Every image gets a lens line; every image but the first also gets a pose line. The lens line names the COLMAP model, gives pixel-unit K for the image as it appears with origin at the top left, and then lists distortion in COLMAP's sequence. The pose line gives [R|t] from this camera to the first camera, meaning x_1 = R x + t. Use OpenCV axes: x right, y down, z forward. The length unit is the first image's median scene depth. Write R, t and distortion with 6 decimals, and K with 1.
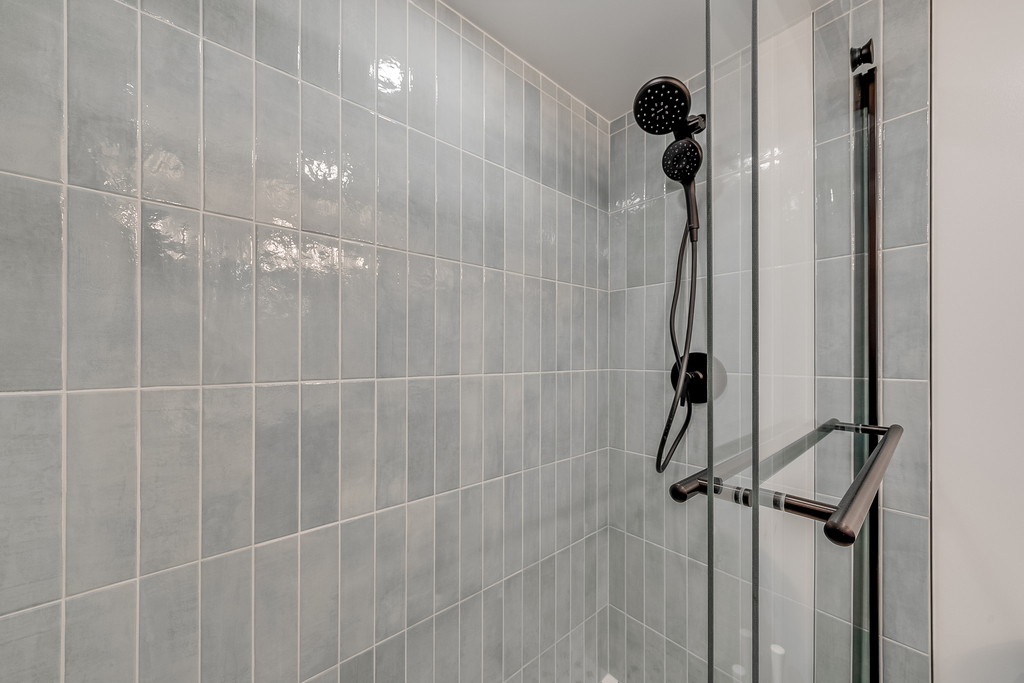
lens RADIAL K [[370.1, 0, 513.8], [0, 370.1, 354.8], [0, 0, 1]] dist [0.000096, 0.000101]
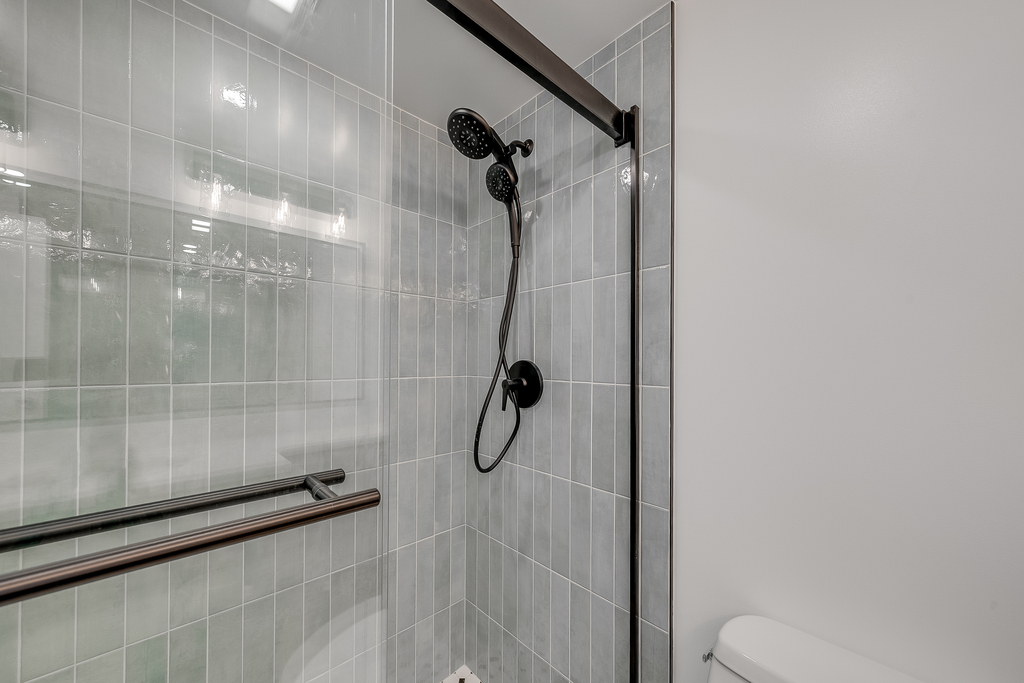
lens RADIAL K [[375.4, 0, 510.3], [0, 375.4, 359.5], [0, 0, 1]] dist [-0.000843, -0.000150]
pose [[0.999678, 0.003976, 0.025073, 0.433938], [-0.003901, 0.999988, -0.003016, -0.006276], [-0.025084, 0.002917, 0.999681, -0.089713]]
